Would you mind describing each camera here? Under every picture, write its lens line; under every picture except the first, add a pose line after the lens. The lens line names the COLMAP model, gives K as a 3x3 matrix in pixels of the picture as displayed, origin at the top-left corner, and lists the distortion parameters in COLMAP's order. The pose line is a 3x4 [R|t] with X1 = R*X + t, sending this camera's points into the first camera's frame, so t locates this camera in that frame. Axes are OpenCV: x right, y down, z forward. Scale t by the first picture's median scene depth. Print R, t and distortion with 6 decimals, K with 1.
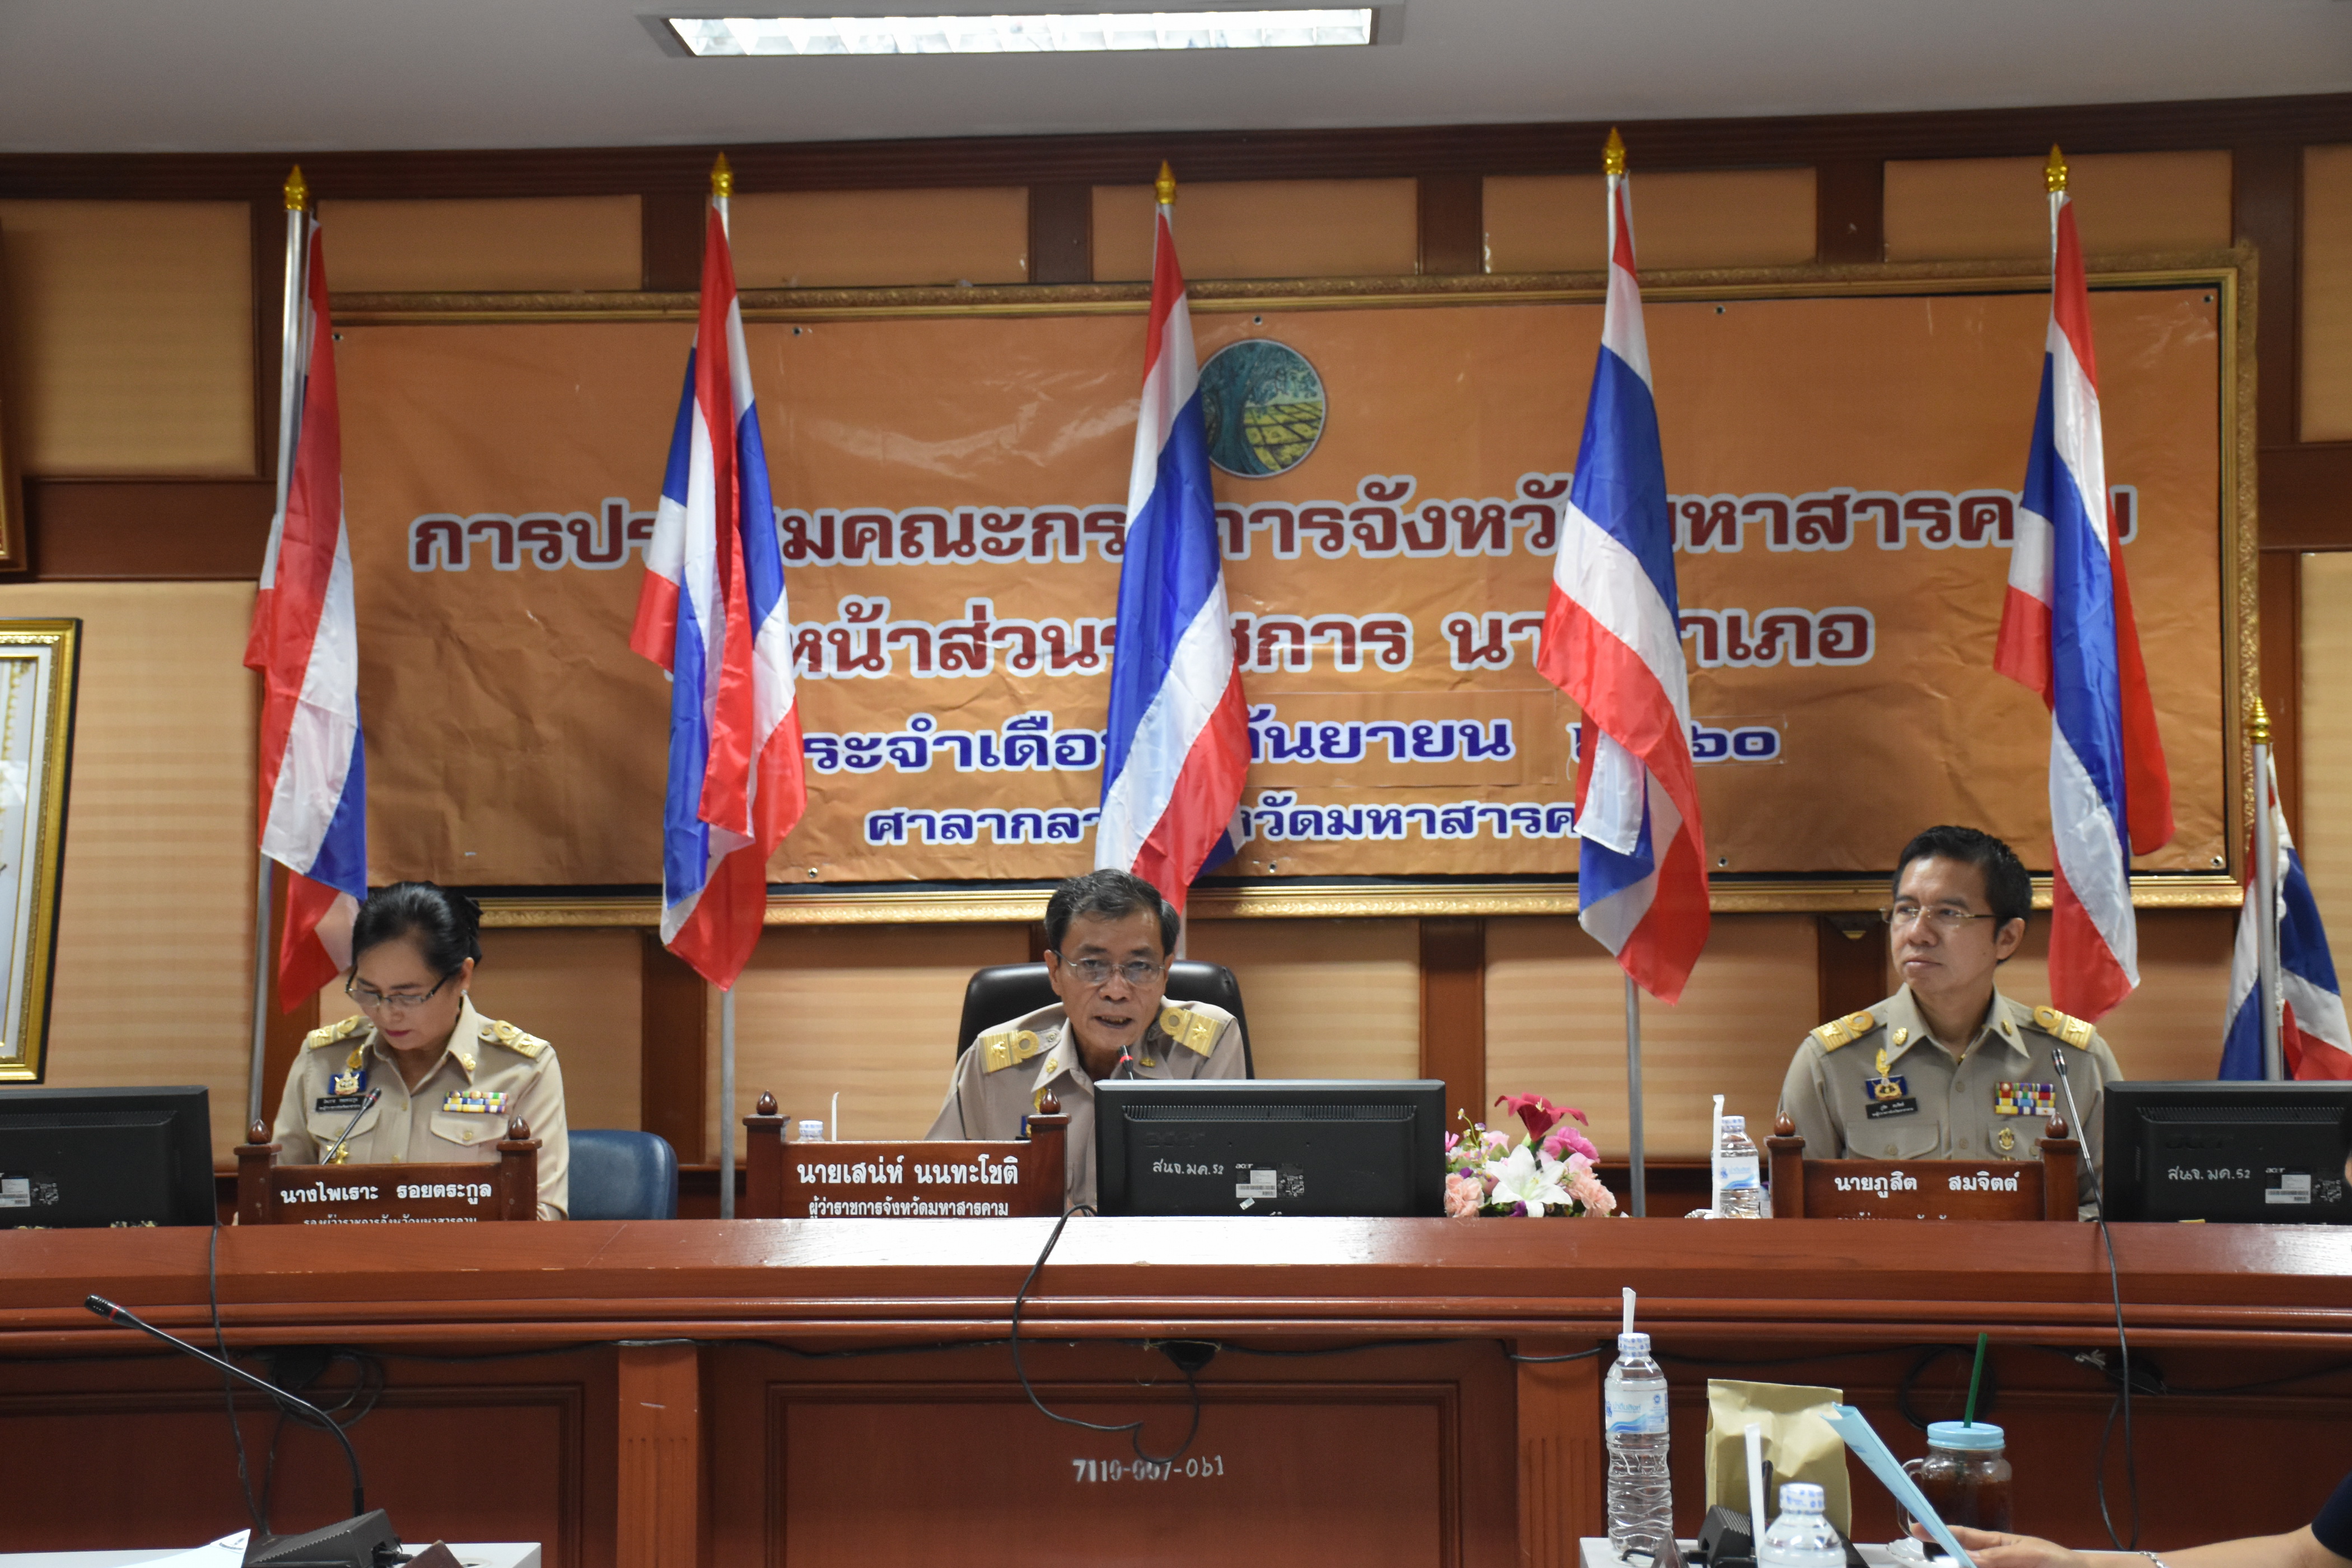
lens RADIAL K [[3579.0, 0, 1157.3], [0, 3579.0, 787.3], [0, 0, 1]] dist [0.232665, 0.000000]
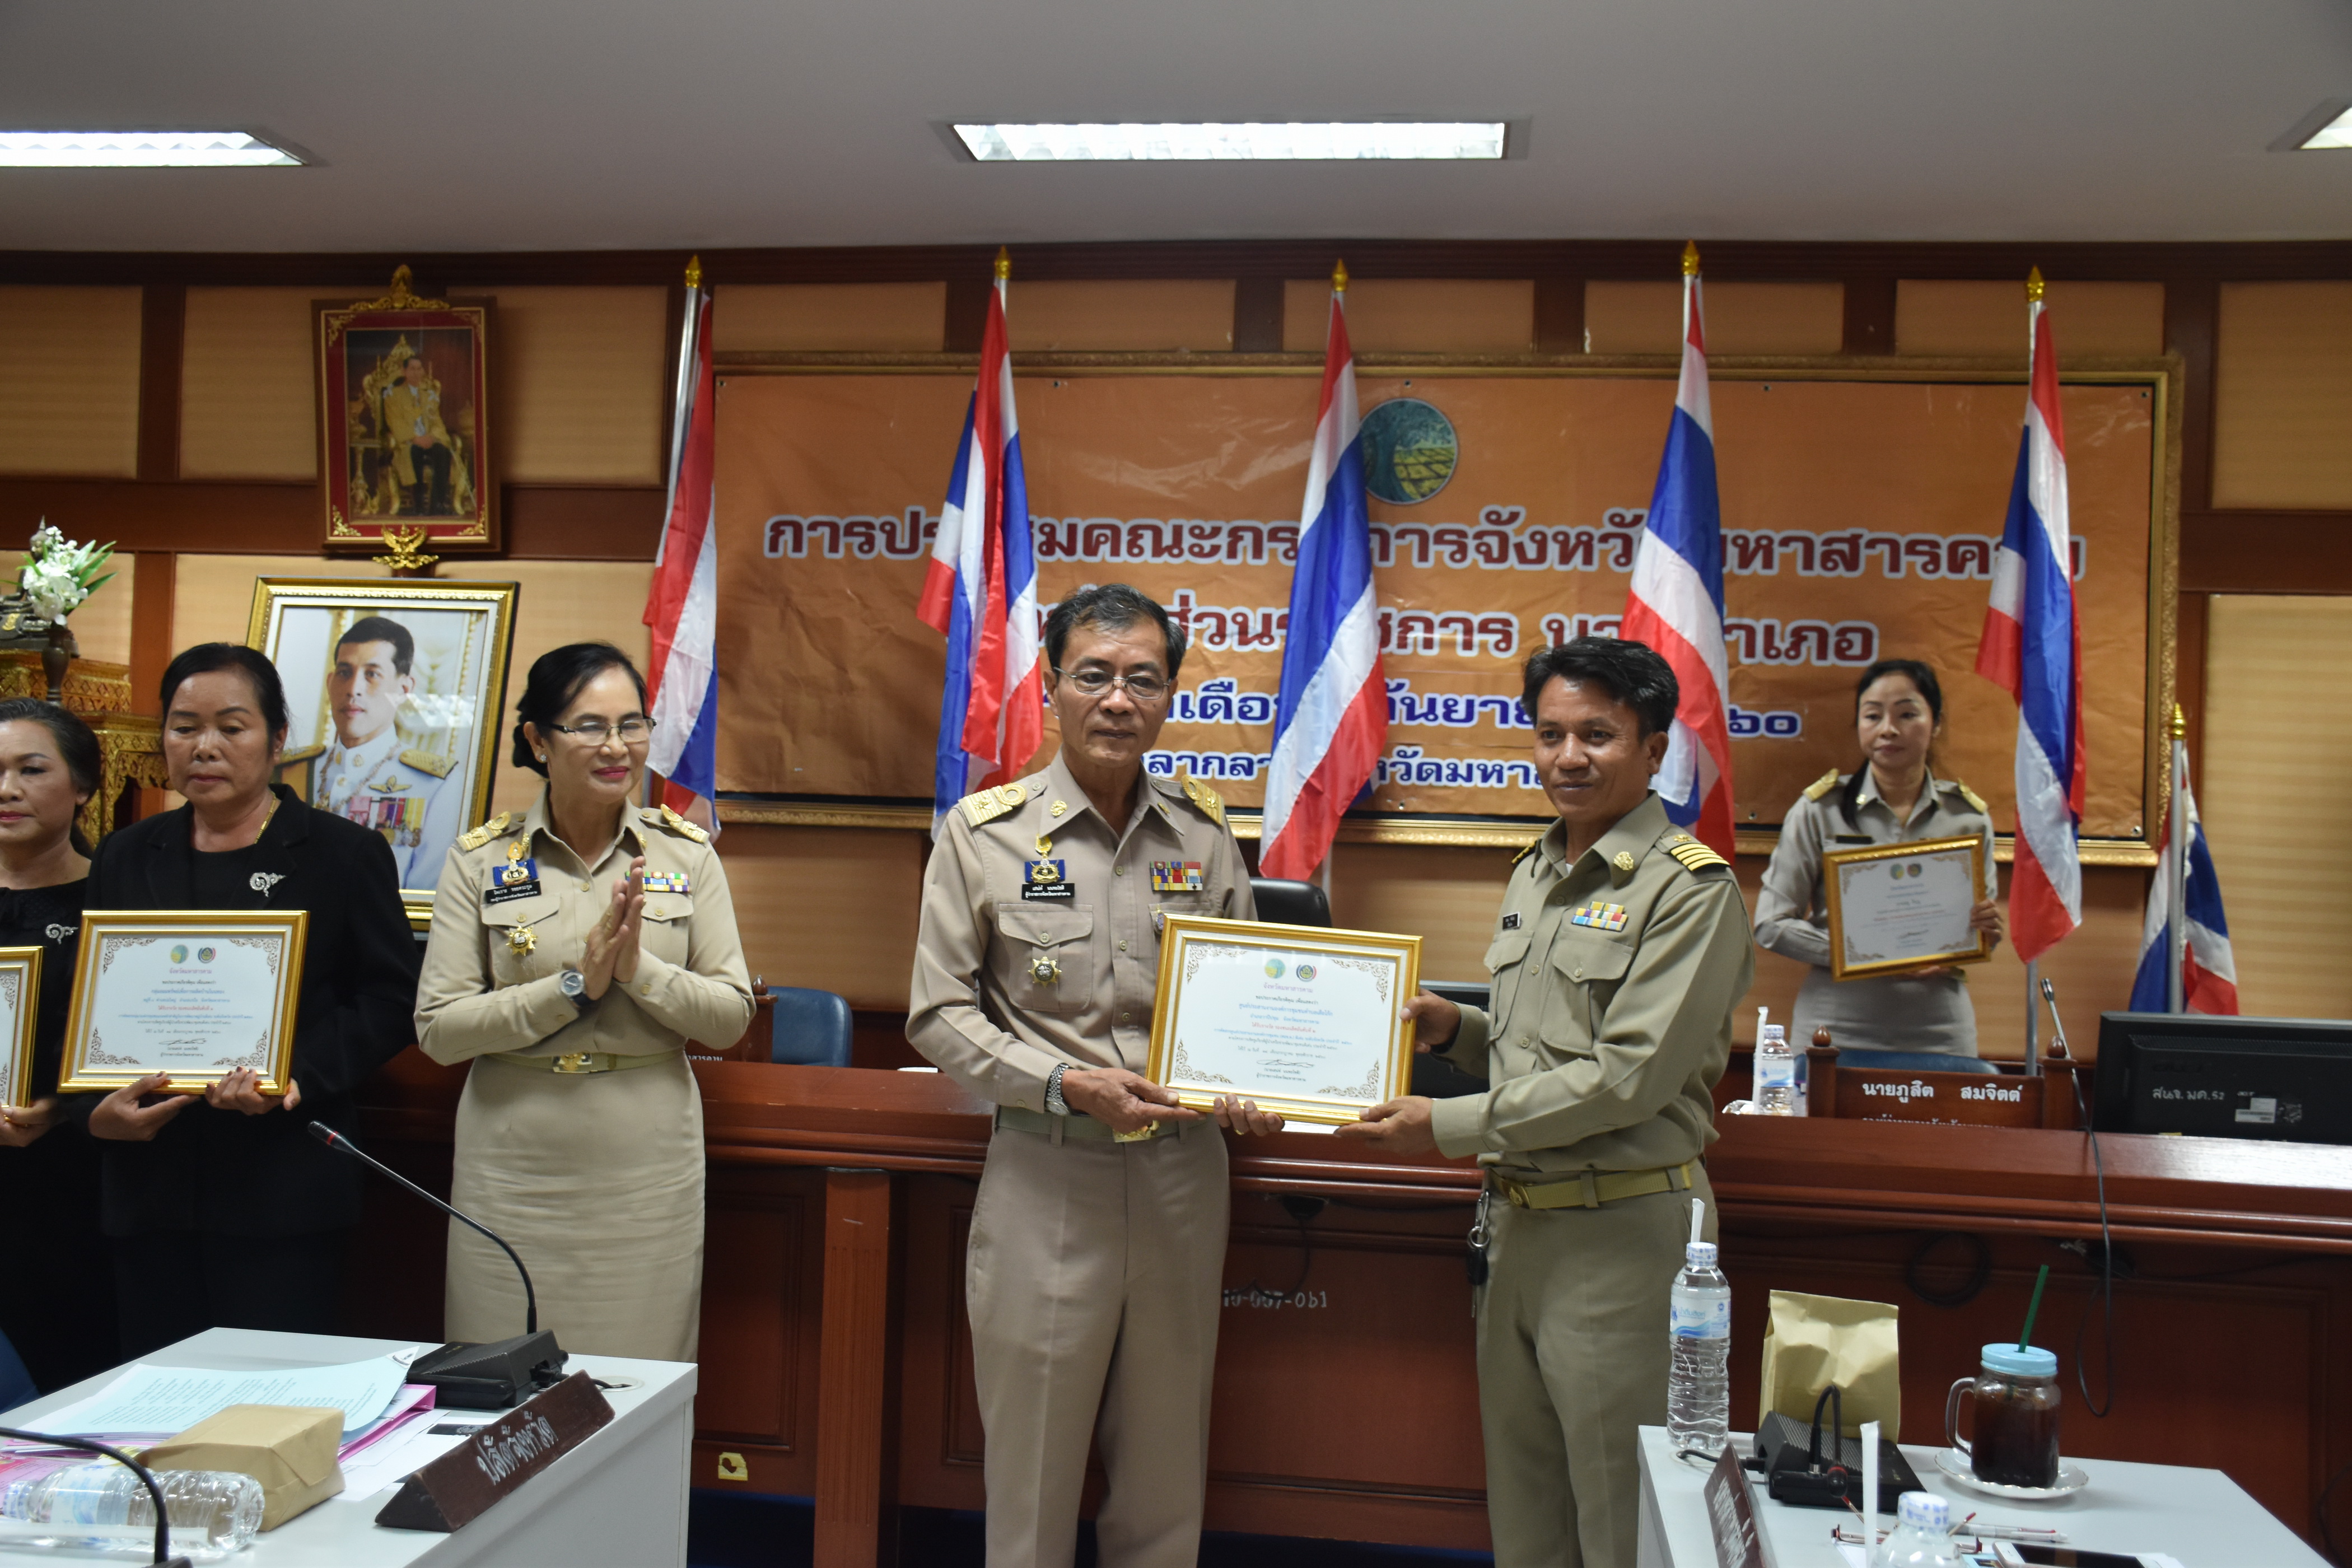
lens RADIAL K [[2143.7, 0, 1175.2], [0, 2143.7, 773.5], [0, 0, 1]] dist [-0.026612, 0.000000]
pose [[0.995705, 0.041017, -0.082995, 0.014441], [-0.040546, 0.999151, 0.007350, 0.008531], [0.083226, -0.003954, 0.996523, 0.221547]]
